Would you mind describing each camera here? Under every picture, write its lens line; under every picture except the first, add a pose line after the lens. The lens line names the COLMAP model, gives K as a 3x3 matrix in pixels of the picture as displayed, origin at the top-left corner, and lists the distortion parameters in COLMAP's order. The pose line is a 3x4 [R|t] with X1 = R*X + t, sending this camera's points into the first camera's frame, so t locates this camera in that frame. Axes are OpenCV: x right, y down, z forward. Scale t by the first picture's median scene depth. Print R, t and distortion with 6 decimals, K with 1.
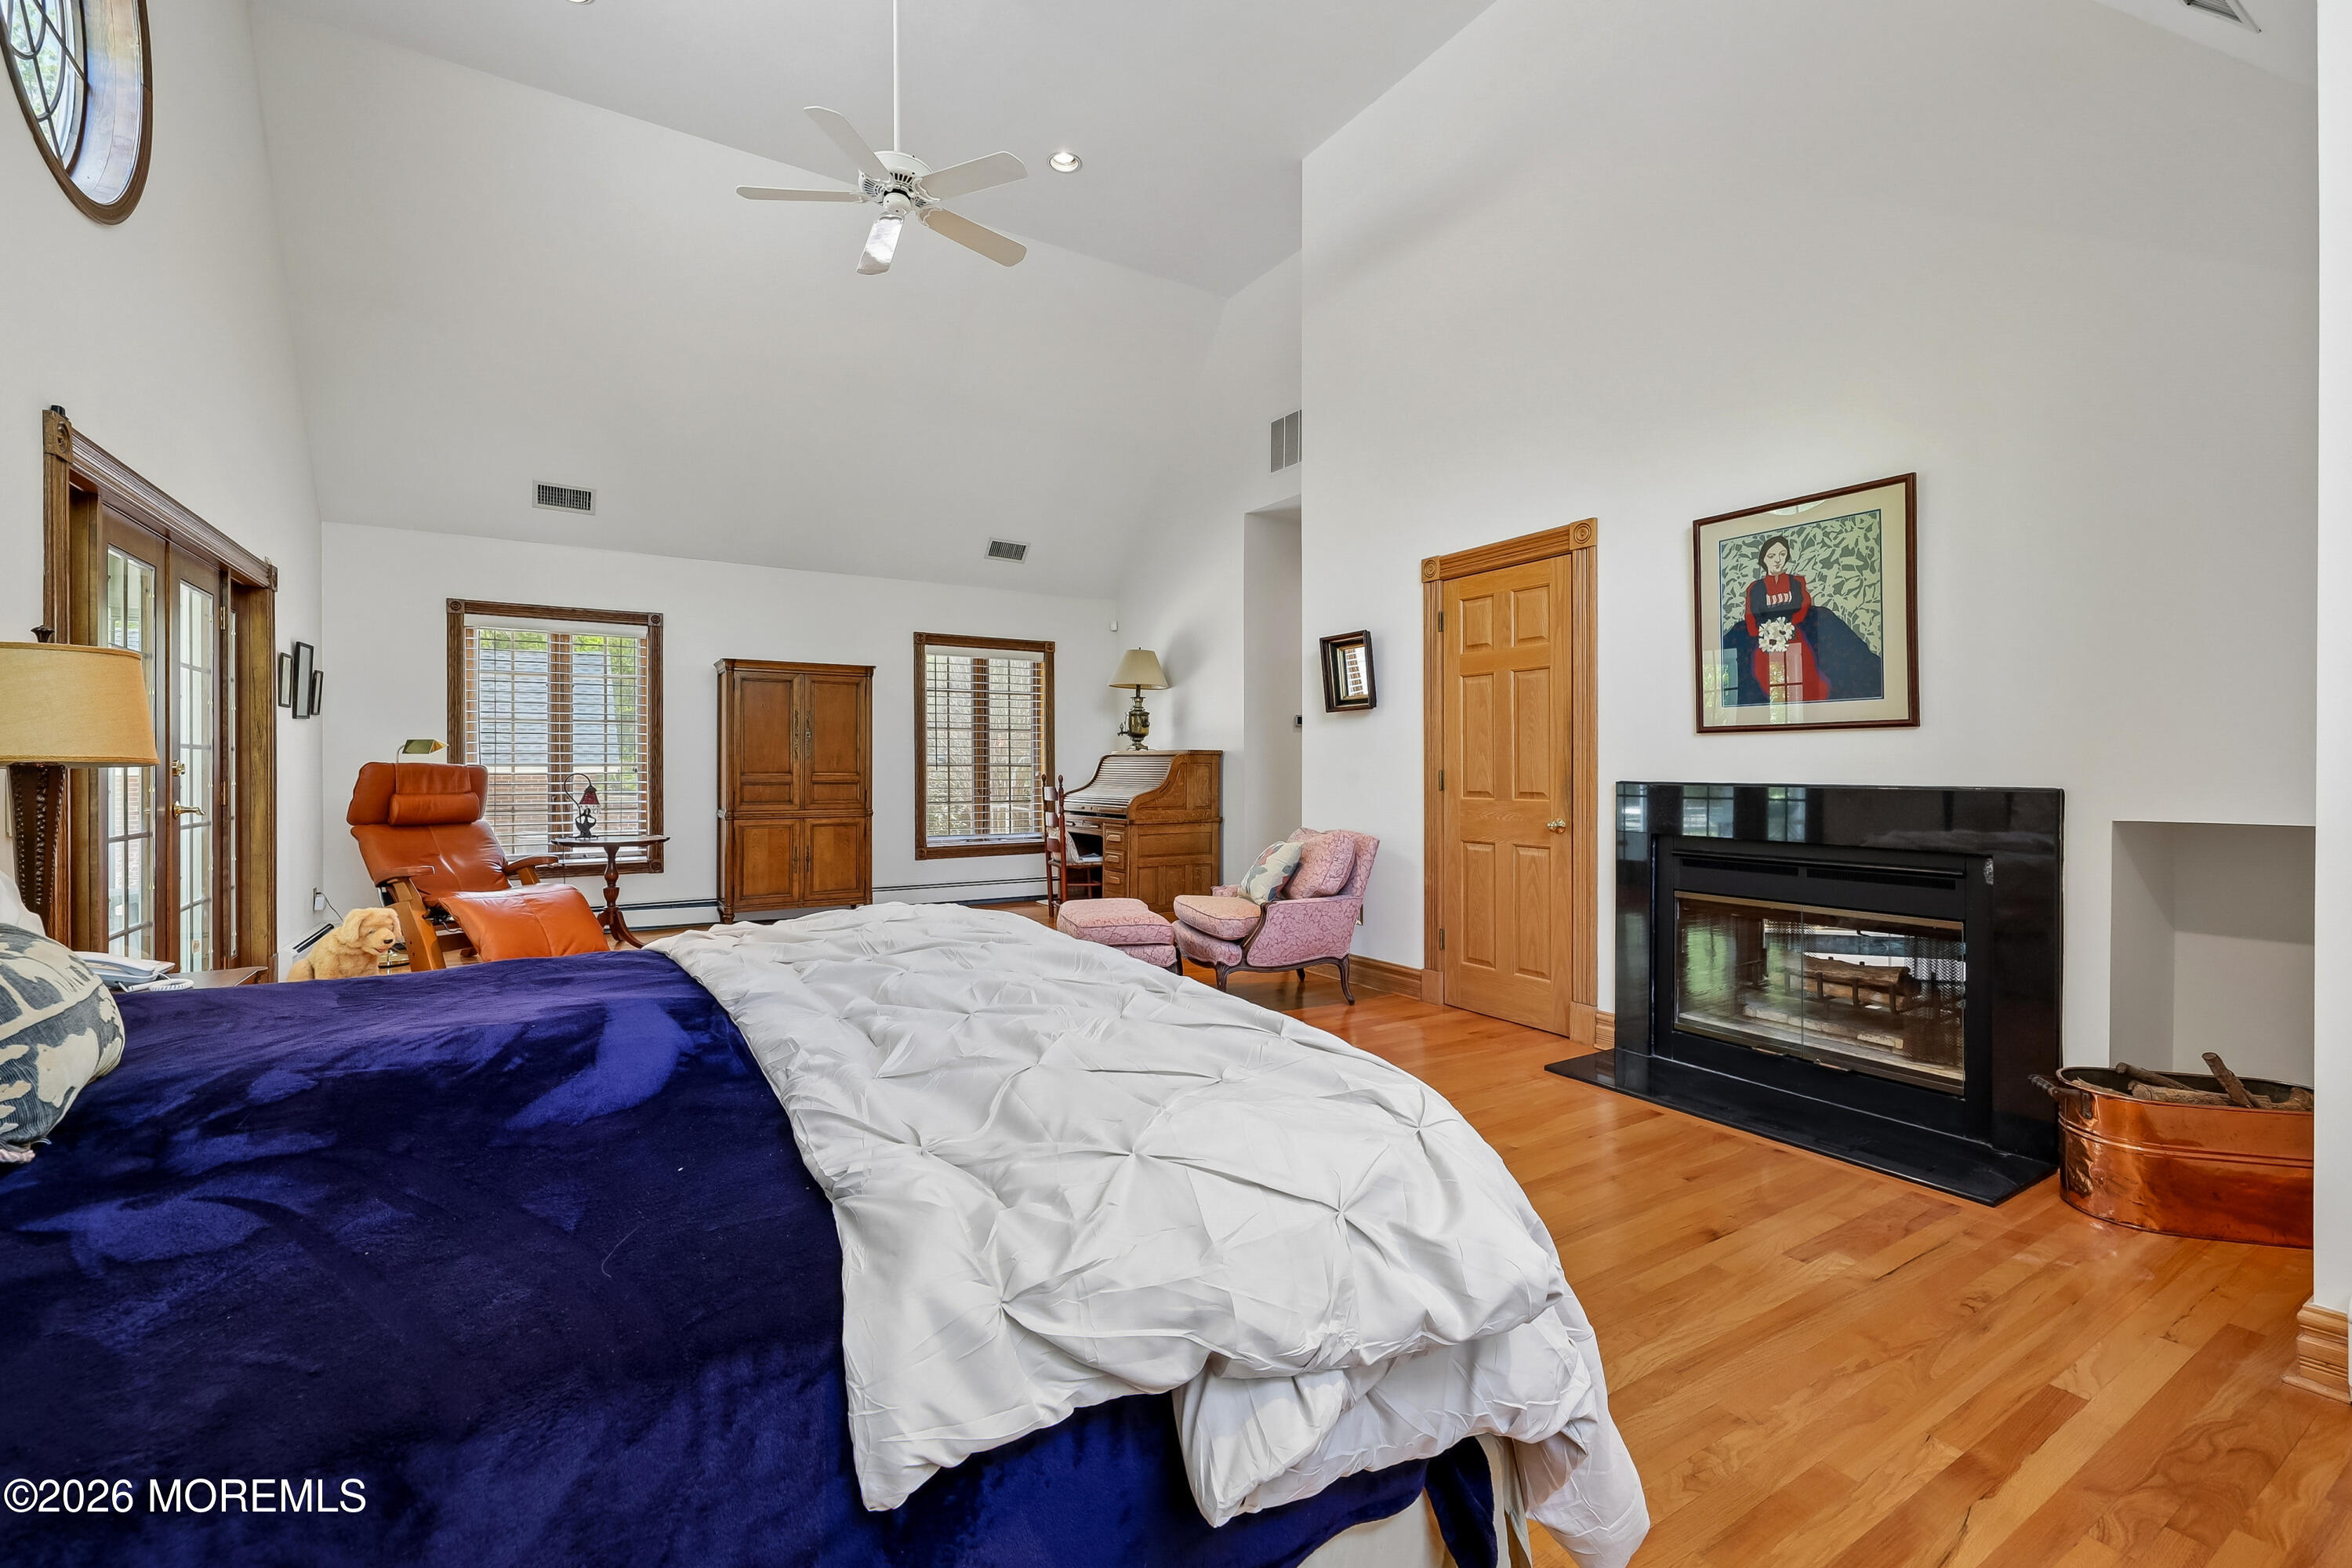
lens RADIAL K [[989.1, 0, 1170.3], [0, 989.1, 762.6], [0, 0, 1]] dist [0.007900, -0.000576]
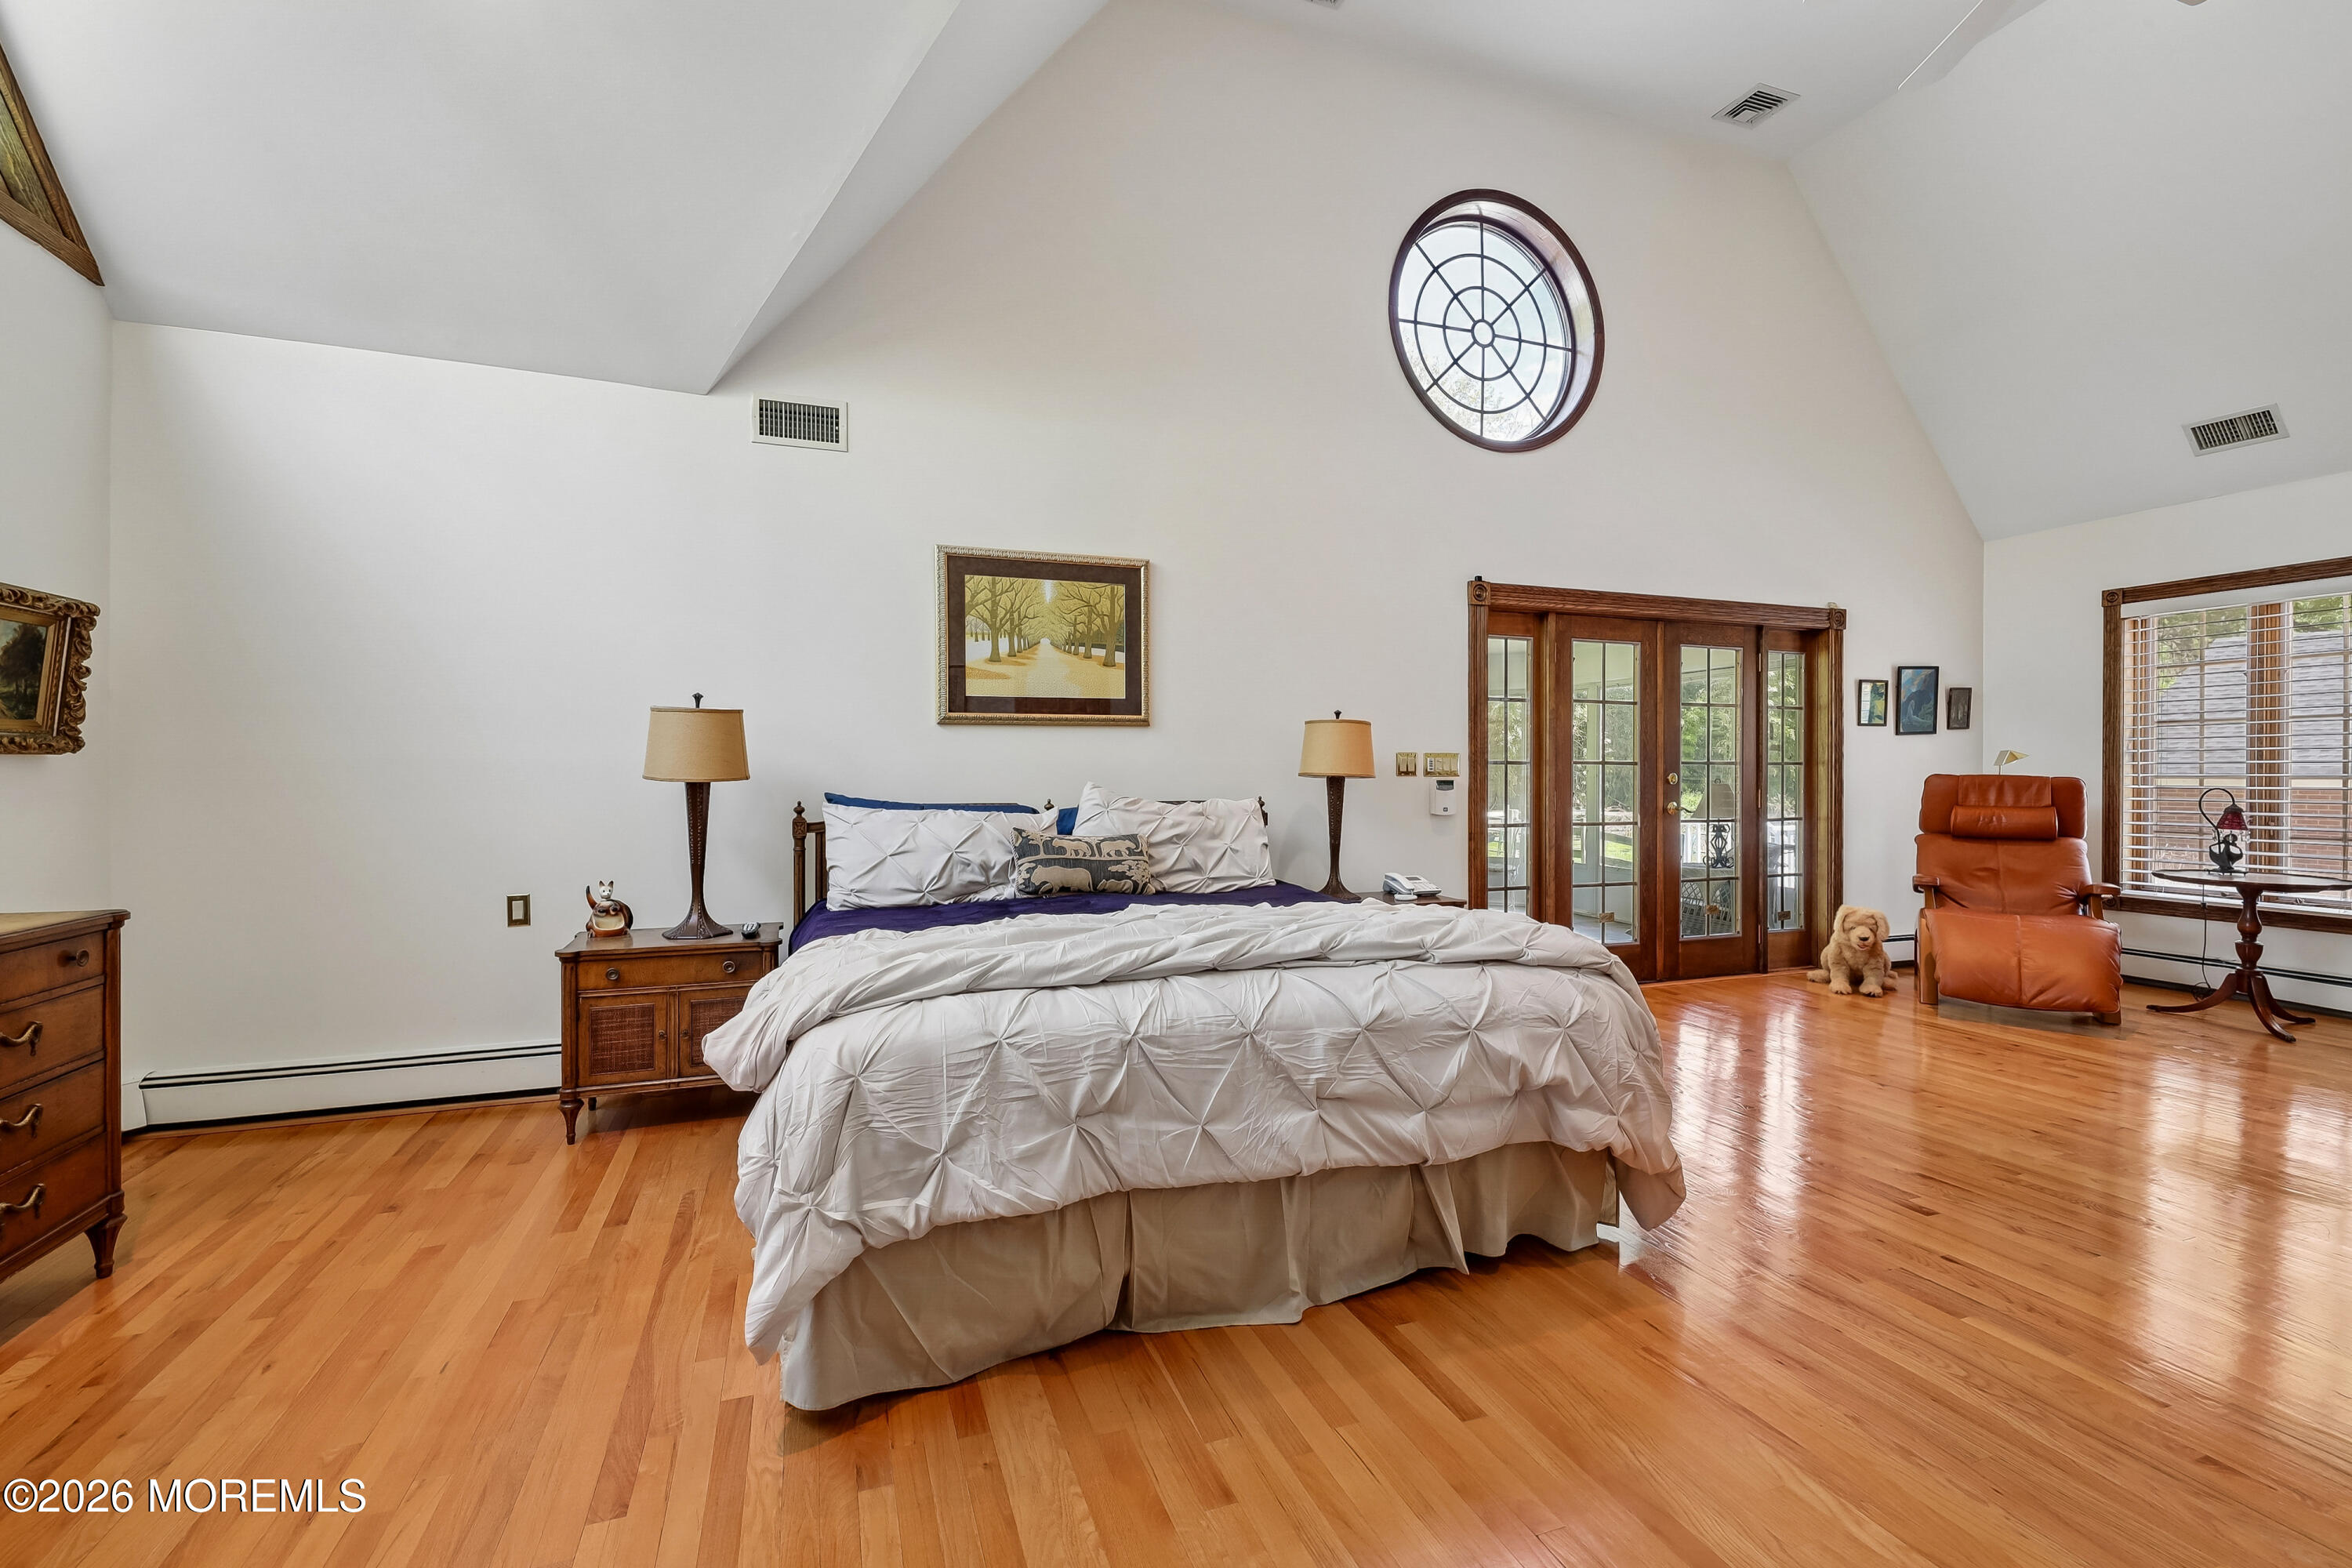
lens RADIAL K [[989.1, 0, 1163.6], [0, 989.1, 780.6], [0, 0, 1]] dist [0.007900, -0.000576]
pose [[-0.187886, 0.007127, -0.982165, 0.436673], [0.001378, 0.999975, 0.006993, -0.001978], [0.982190, -0.000040, -0.187891, 0.462812]]
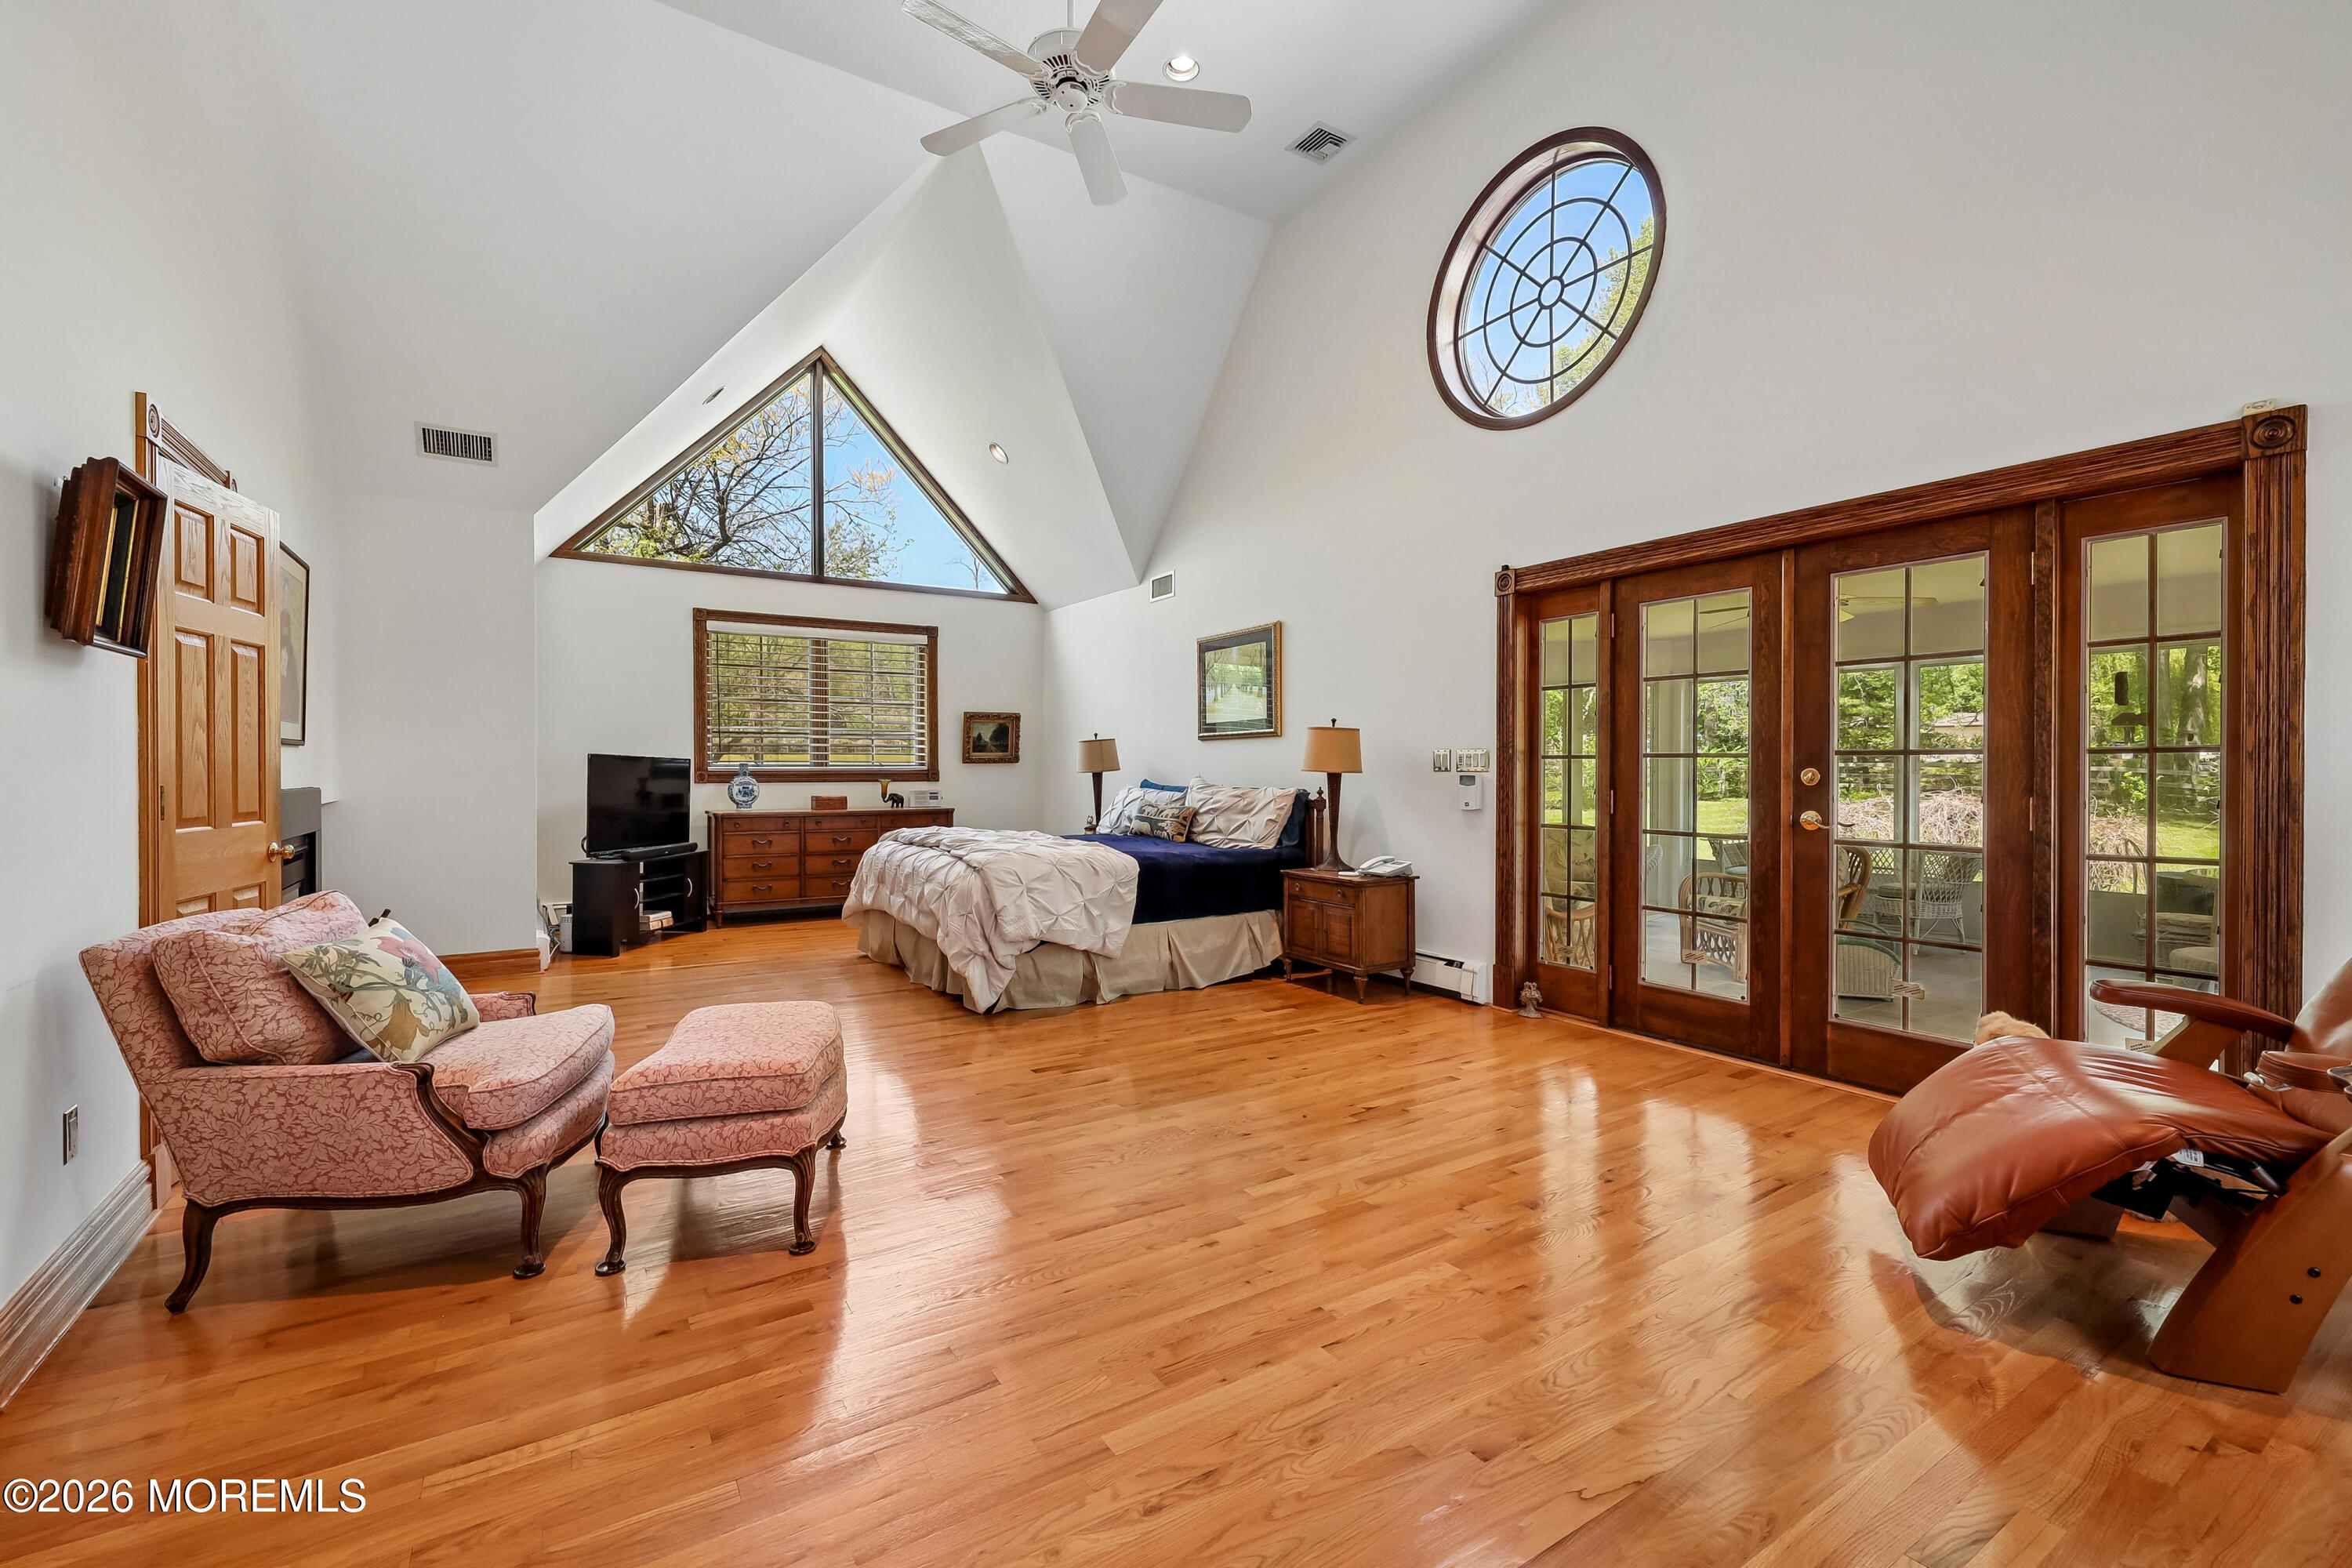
lens RADIAL K [[989.1, 0, 1156.7], [0, 989.1, 776.4], [0, 0, 1]] dist [0.007900, -0.000576]
pose [[-0.999856, -0.000040, -0.016961, -0.286363], [-0.000163, 0.999973, 0.007289, -0.001901], [0.016961, 0.007291, -0.999830, 1.606838]]
